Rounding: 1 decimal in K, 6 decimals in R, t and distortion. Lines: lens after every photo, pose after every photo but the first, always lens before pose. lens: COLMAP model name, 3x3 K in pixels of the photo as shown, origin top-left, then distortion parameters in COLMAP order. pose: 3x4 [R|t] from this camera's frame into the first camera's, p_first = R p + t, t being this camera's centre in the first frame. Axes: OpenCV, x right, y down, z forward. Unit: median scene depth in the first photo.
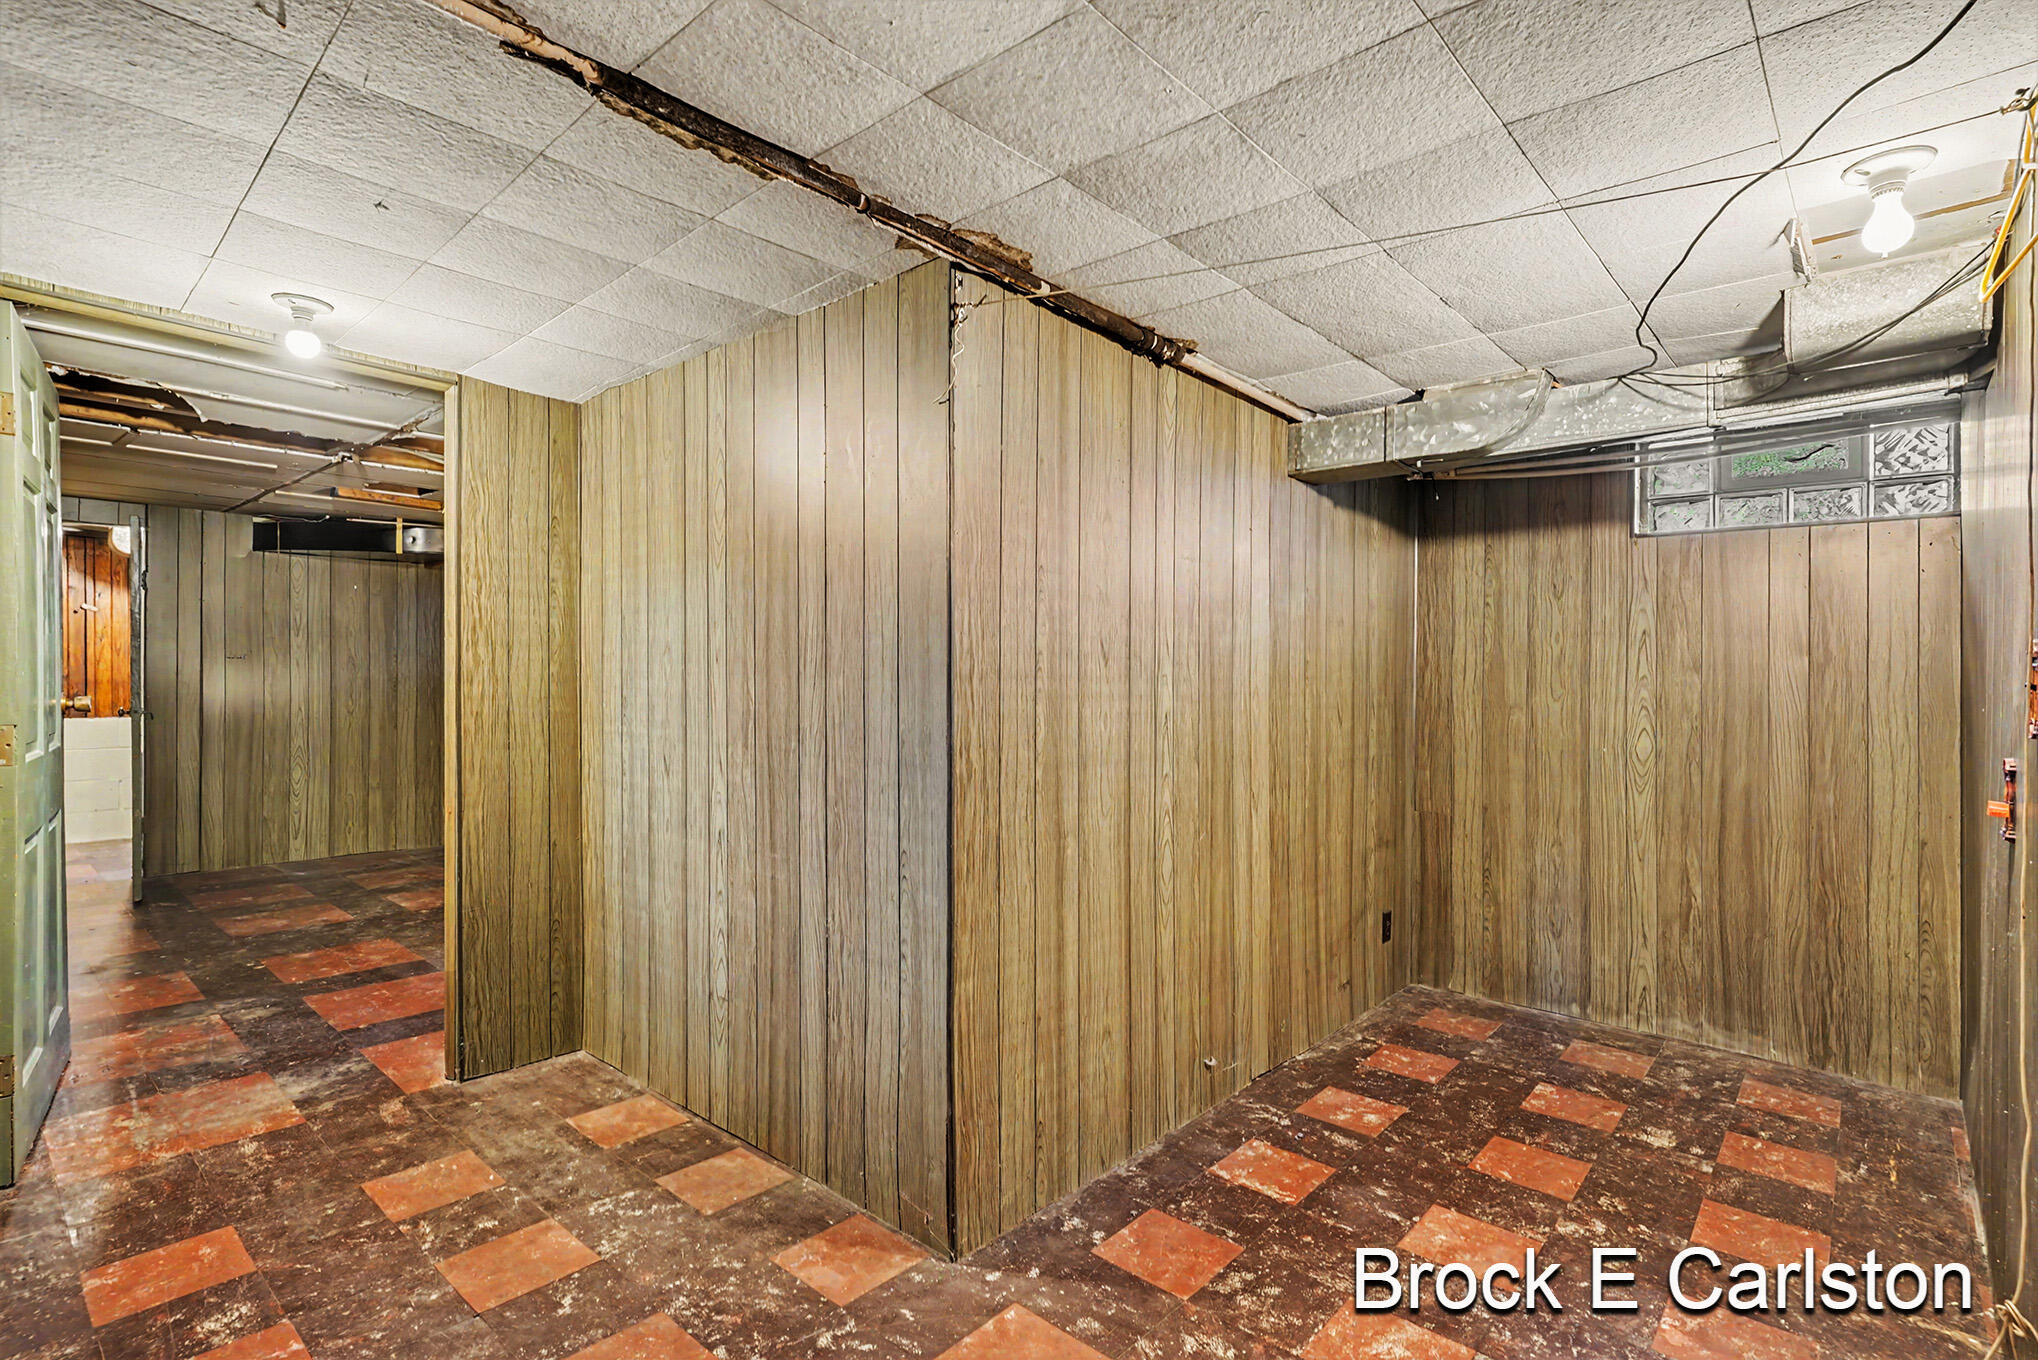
lens RADIAL K [[985.6, 0, 1019.4], [0, 985.6, 693.0], [0, 0, 1]] dist [-0.002522, 0.001316]
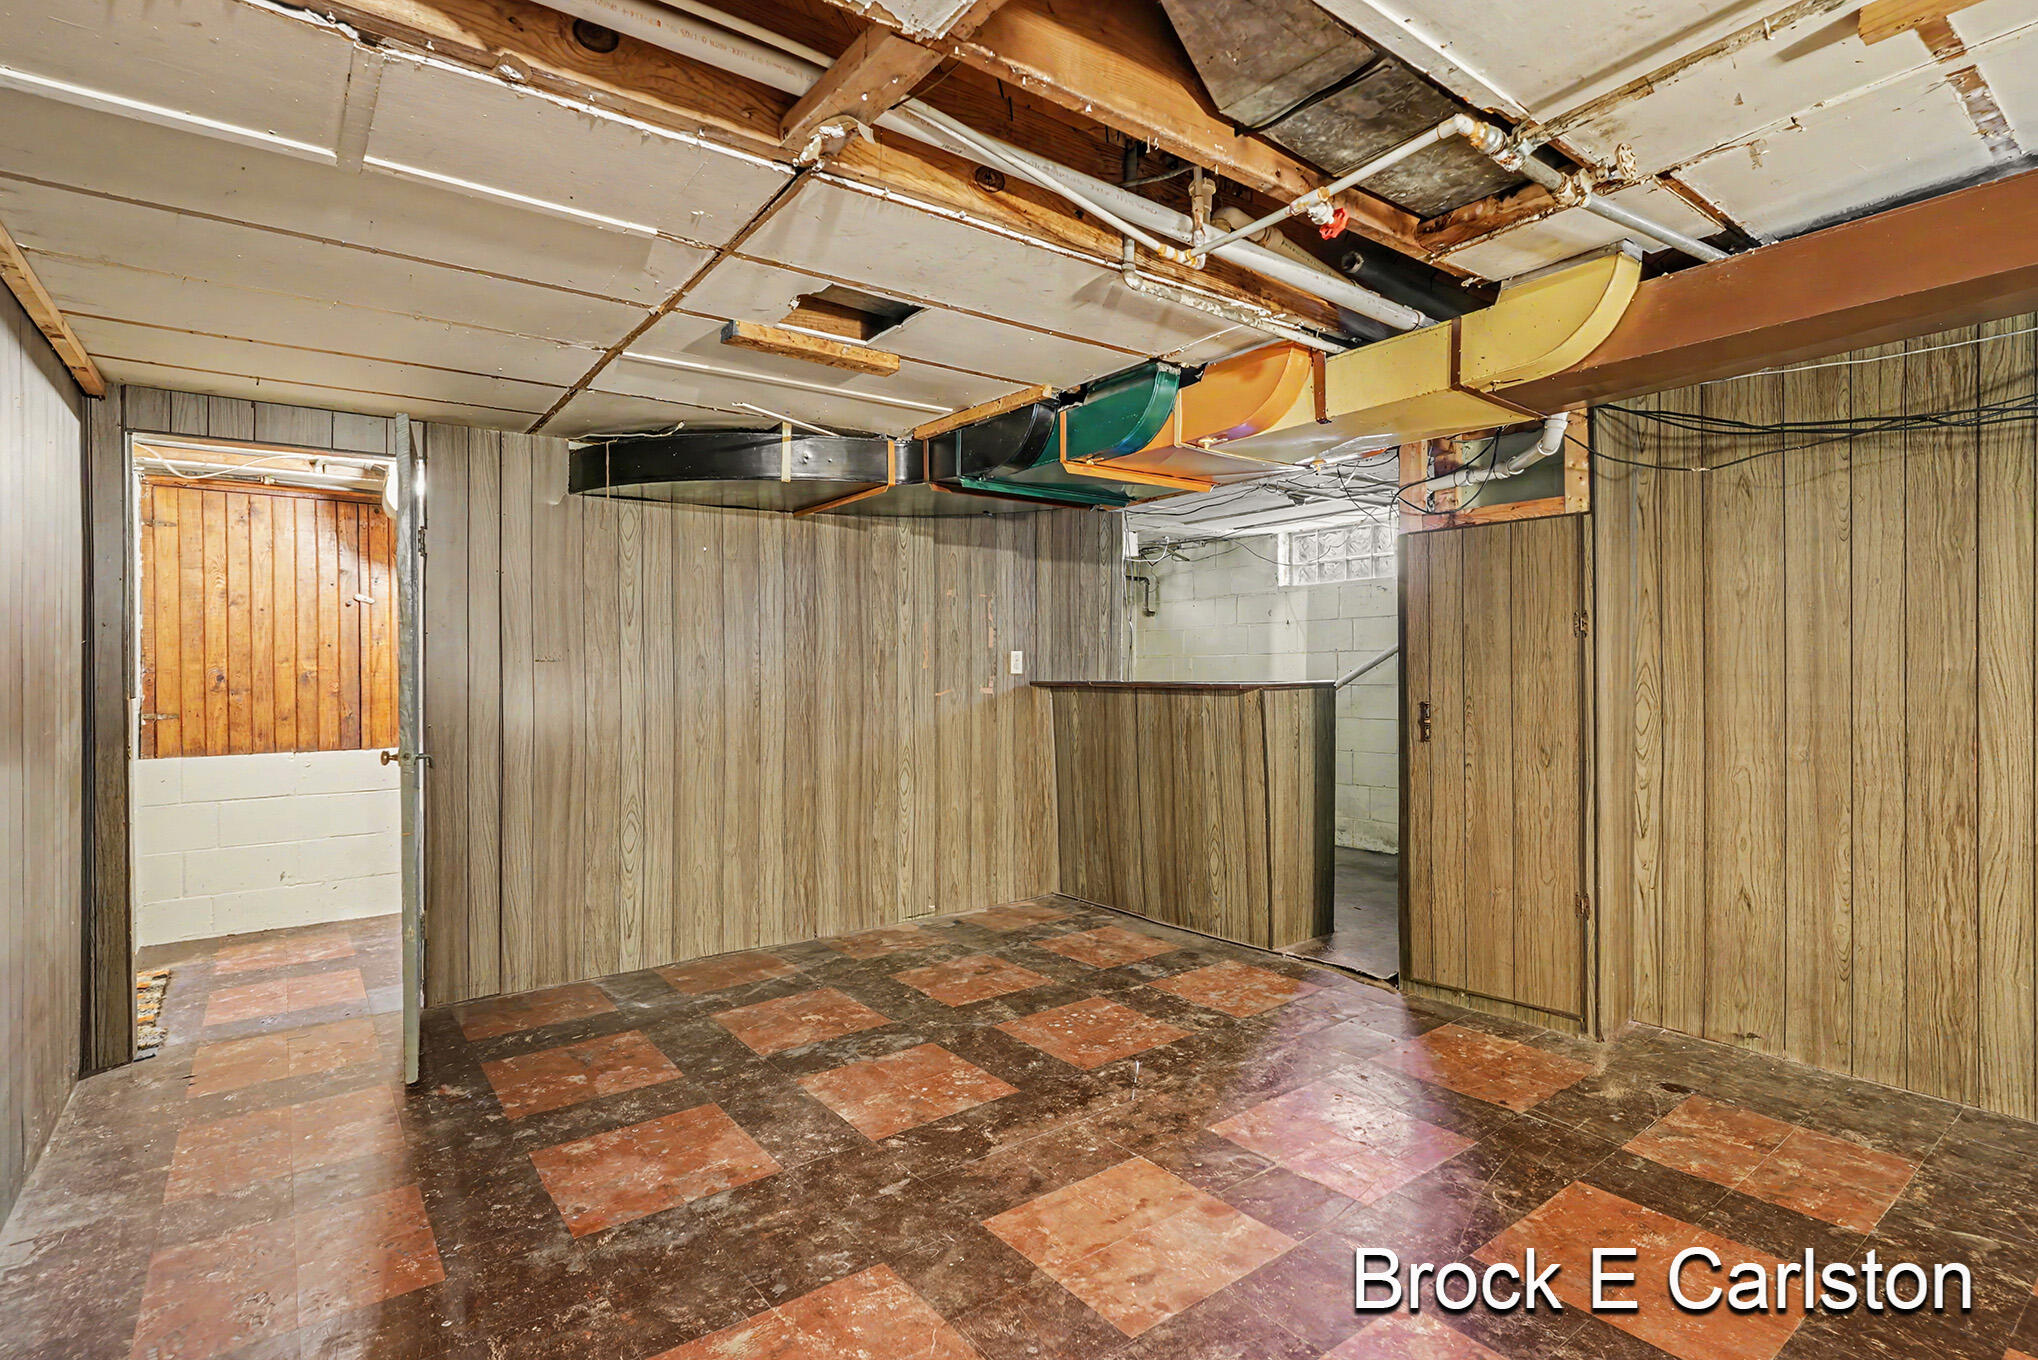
lens RADIAL K [[985.6, 0, 1019.3], [0, 985.6, 671.4], [0, 0, 1]] dist [-0.002522, 0.001316]
pose [[0.980562, -0.020028, -0.195185, -0.356068], [0.017197, 0.999721, -0.016192, -0.012476], [0.195455, 0.012521, 0.980633, 0.415738]]
